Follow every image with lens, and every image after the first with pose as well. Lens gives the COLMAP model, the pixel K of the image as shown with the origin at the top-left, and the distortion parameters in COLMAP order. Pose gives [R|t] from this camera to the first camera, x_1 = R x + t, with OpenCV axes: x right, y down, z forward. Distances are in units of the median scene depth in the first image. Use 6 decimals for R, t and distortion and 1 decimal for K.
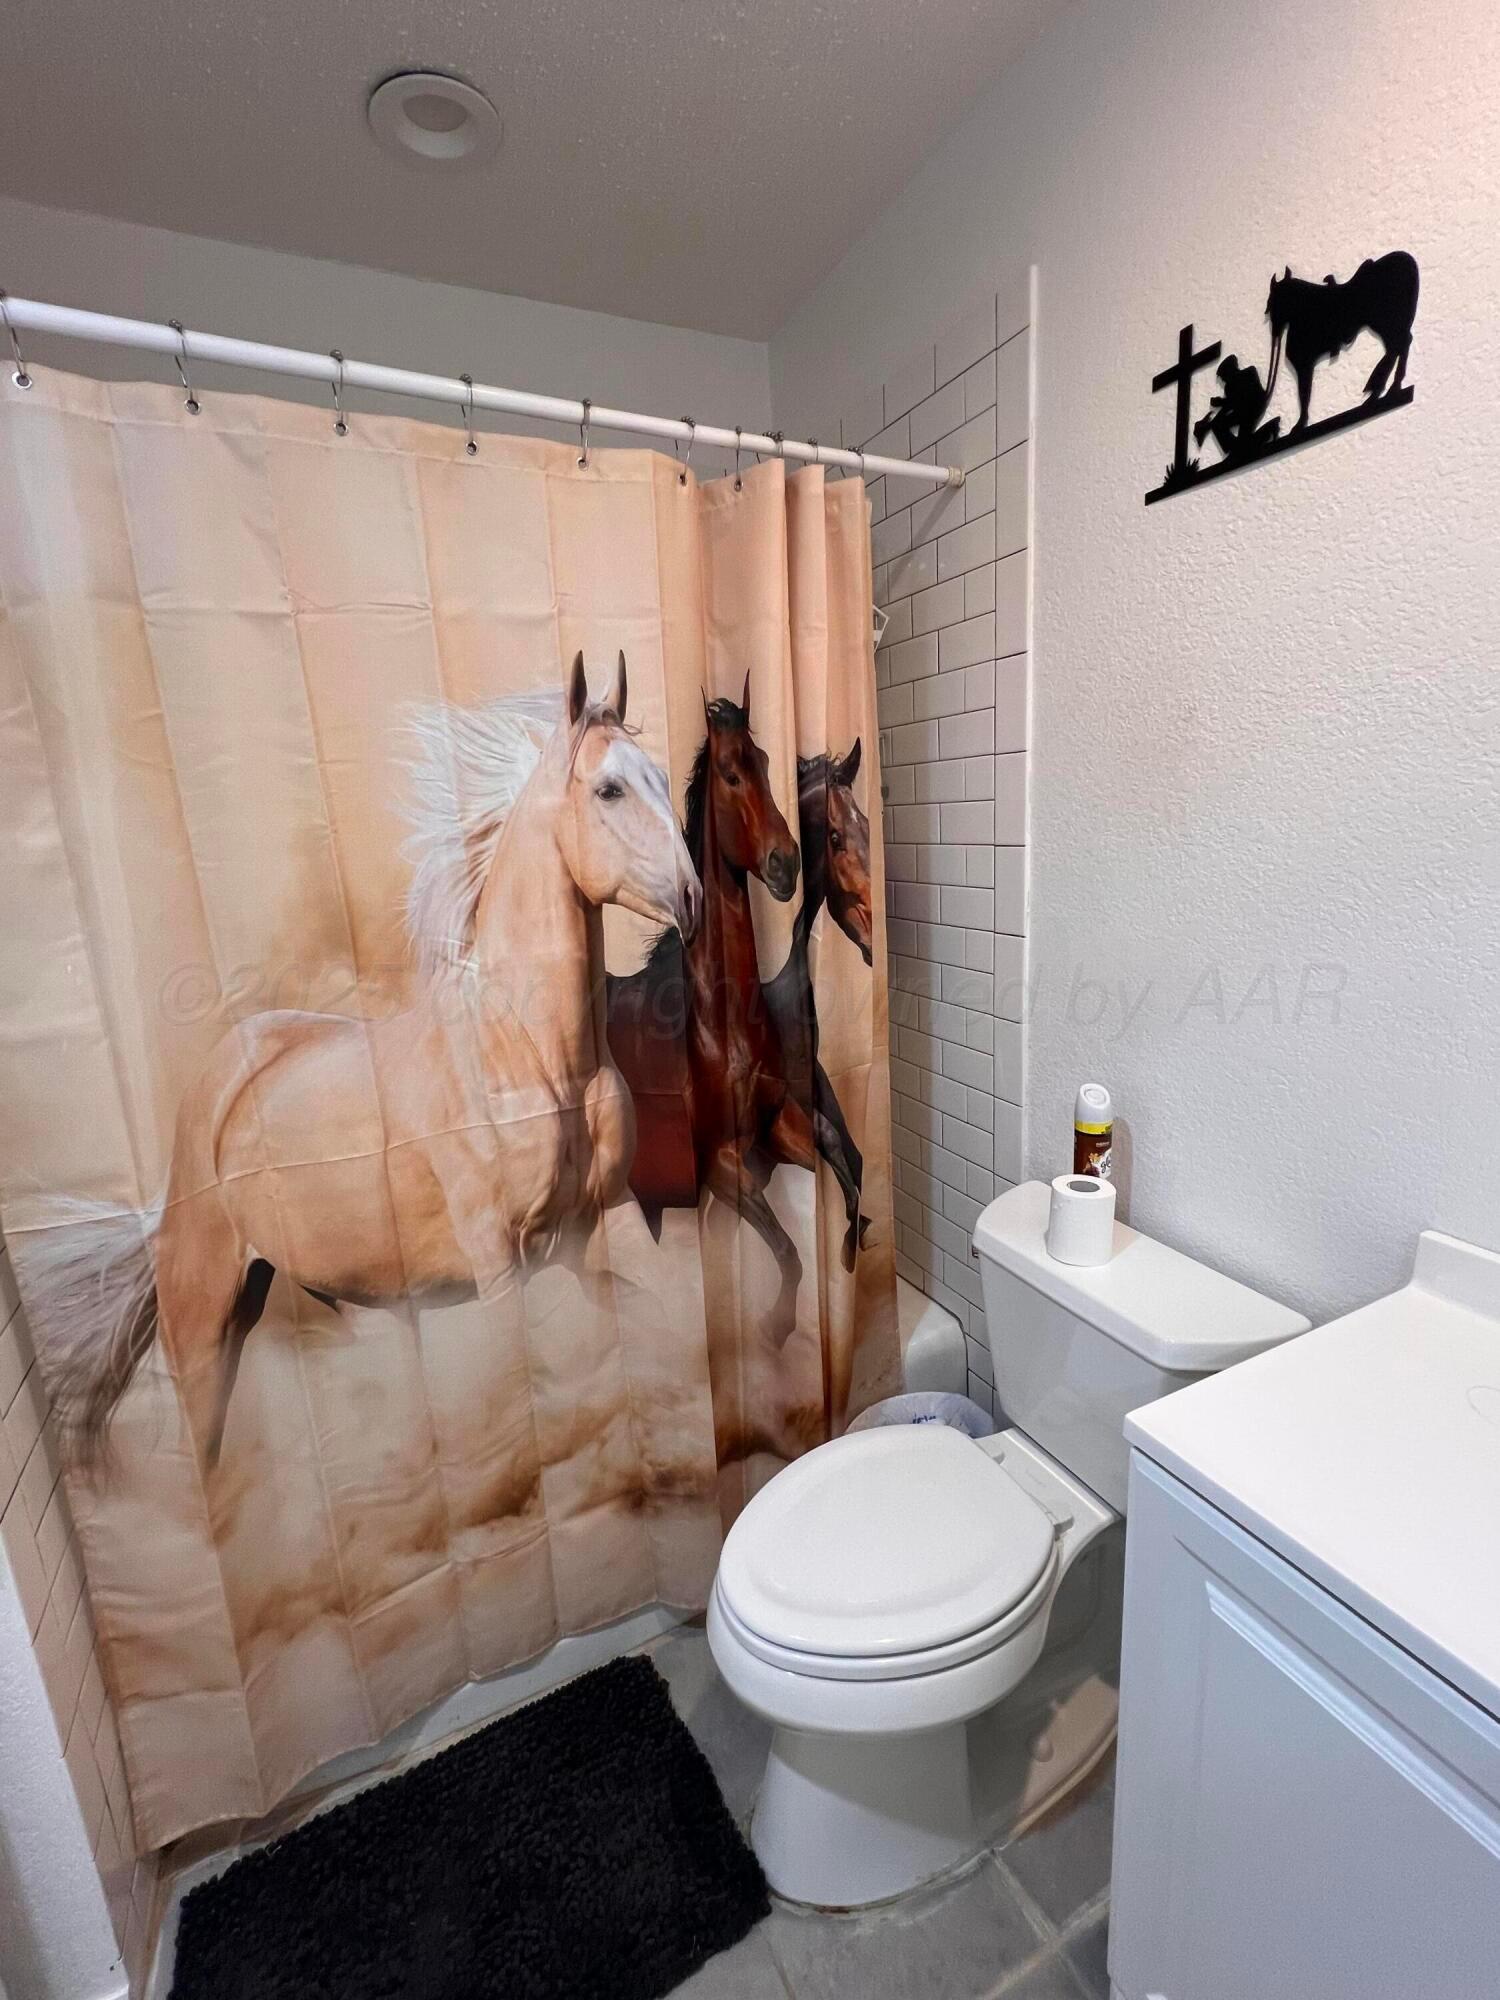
lens RADIAL K [[869.2, 0, 750.0], [0, 869.2, 1000.0], [0, 0, 1]] dist [-0.002088, -0.000682]
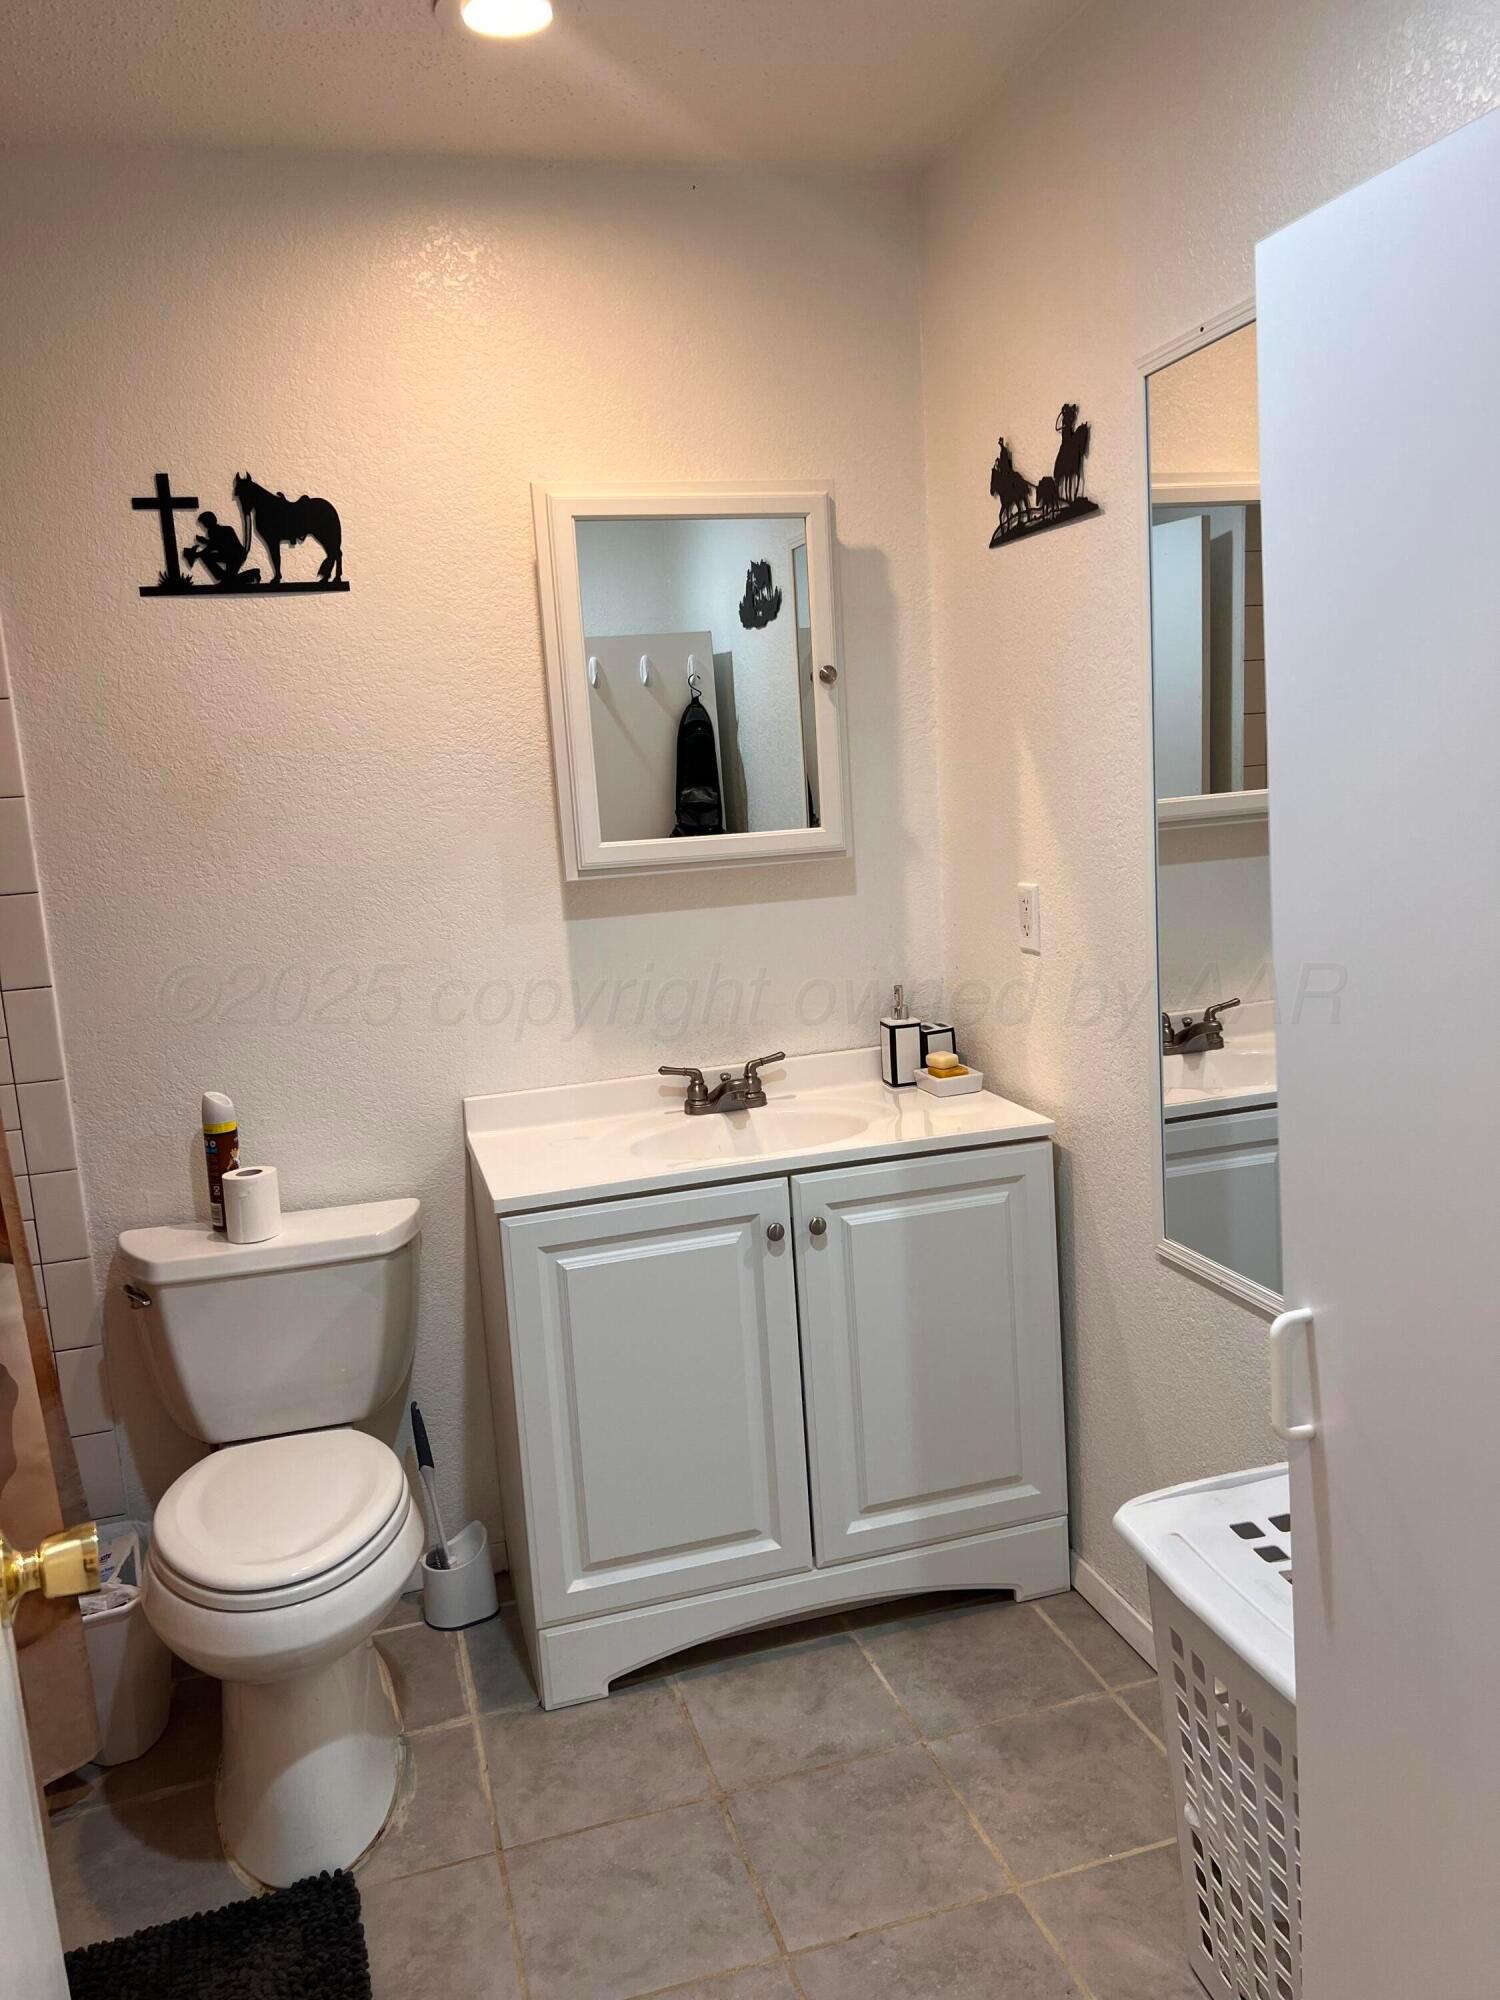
lens RADIAL K [[1521.1, 0, 750.0], [0, 1521.1, 1000.0], [0, 0, 1]] dist [-0.000942, -0.000913]
pose [[0.177182, -0.117635, 0.977123, -1.633388], [0.259692, 0.963232, 0.068873, 0.035952], [-0.949298, 0.241548, 0.201216, -0.079317]]
